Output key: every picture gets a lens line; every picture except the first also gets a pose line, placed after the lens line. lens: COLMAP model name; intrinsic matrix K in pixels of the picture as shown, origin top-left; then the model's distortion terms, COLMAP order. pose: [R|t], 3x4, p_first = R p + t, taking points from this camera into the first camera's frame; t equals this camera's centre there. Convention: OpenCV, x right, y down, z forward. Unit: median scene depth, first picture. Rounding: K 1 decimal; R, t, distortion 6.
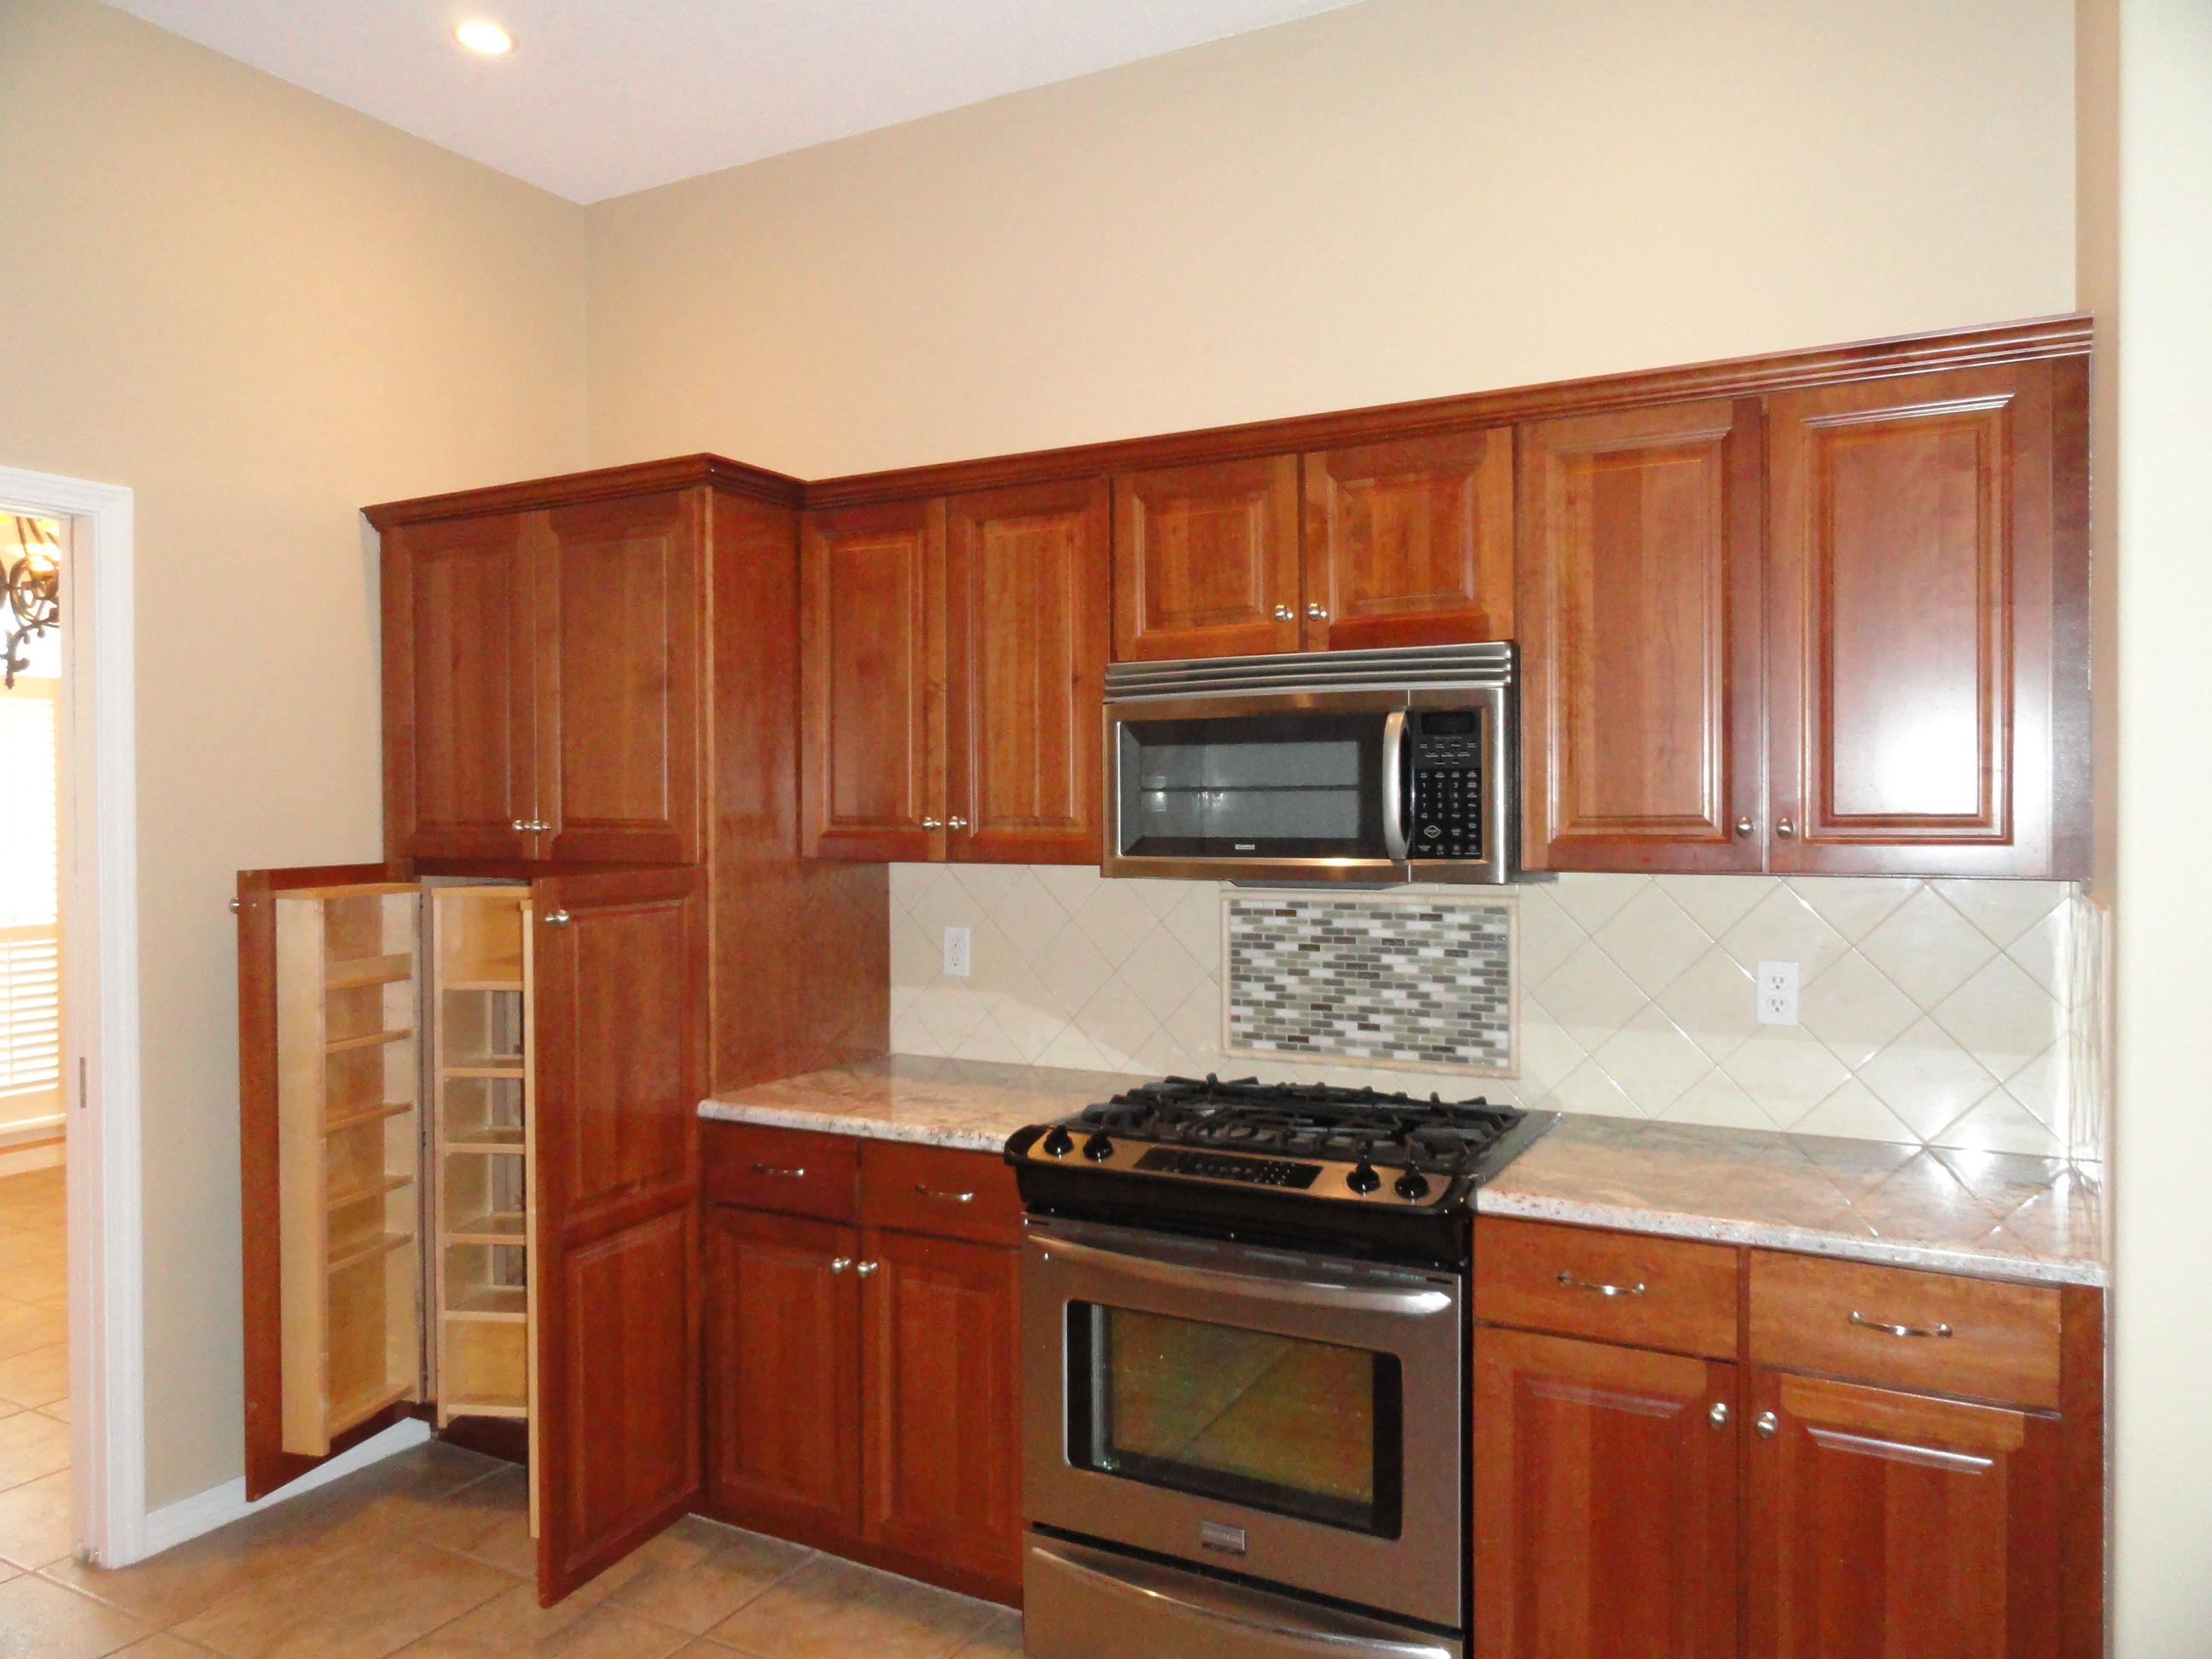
lens RADIAL K [[1542.8, 0, 1106.0], [0, 1542.8, 829.5], [0, 0, 1]] dist [-0.004562, 0.002885]
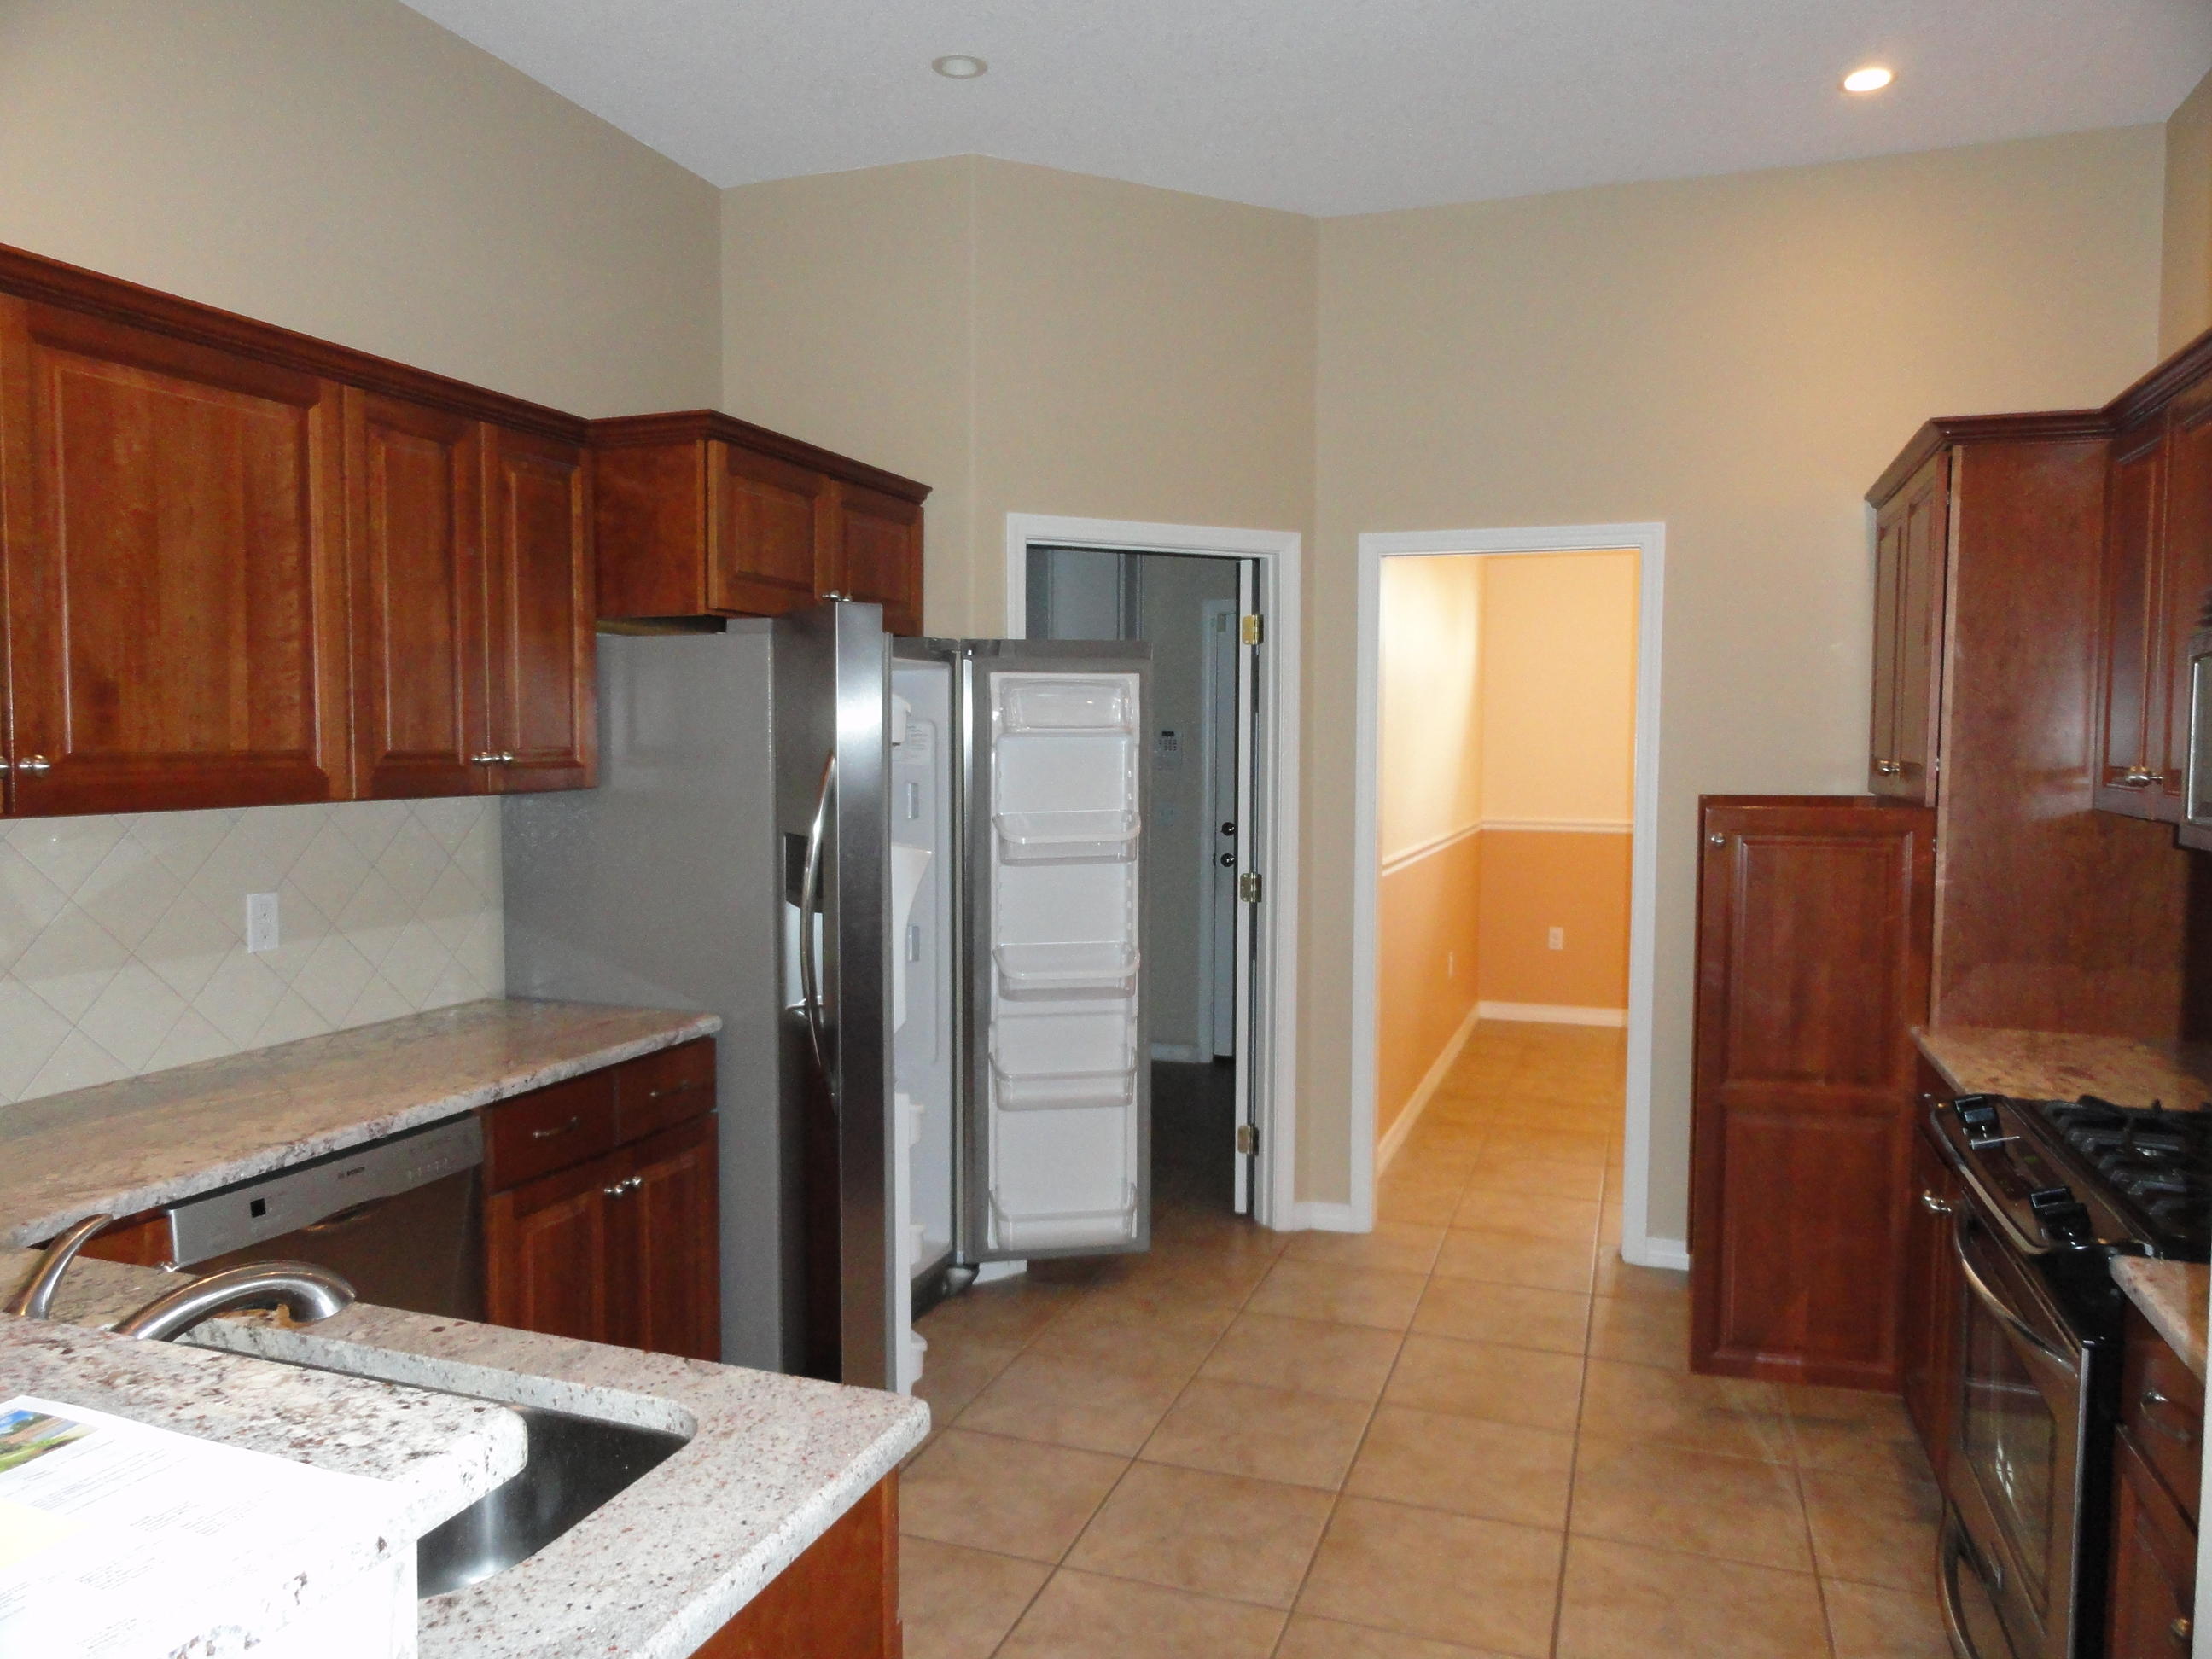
lens RADIAL K [[1542.8, 0, 1106.0], [0, 1542.8, 829.5], [0, 0, 1]] dist [-0.004562, 0.002885]
pose [[0.153189, 0.068573, -0.985815, 0.731759], [-0.021463, 0.997585, 0.066056, -0.019790], [0.987964, 0.011040, 0.154291, 0.287398]]
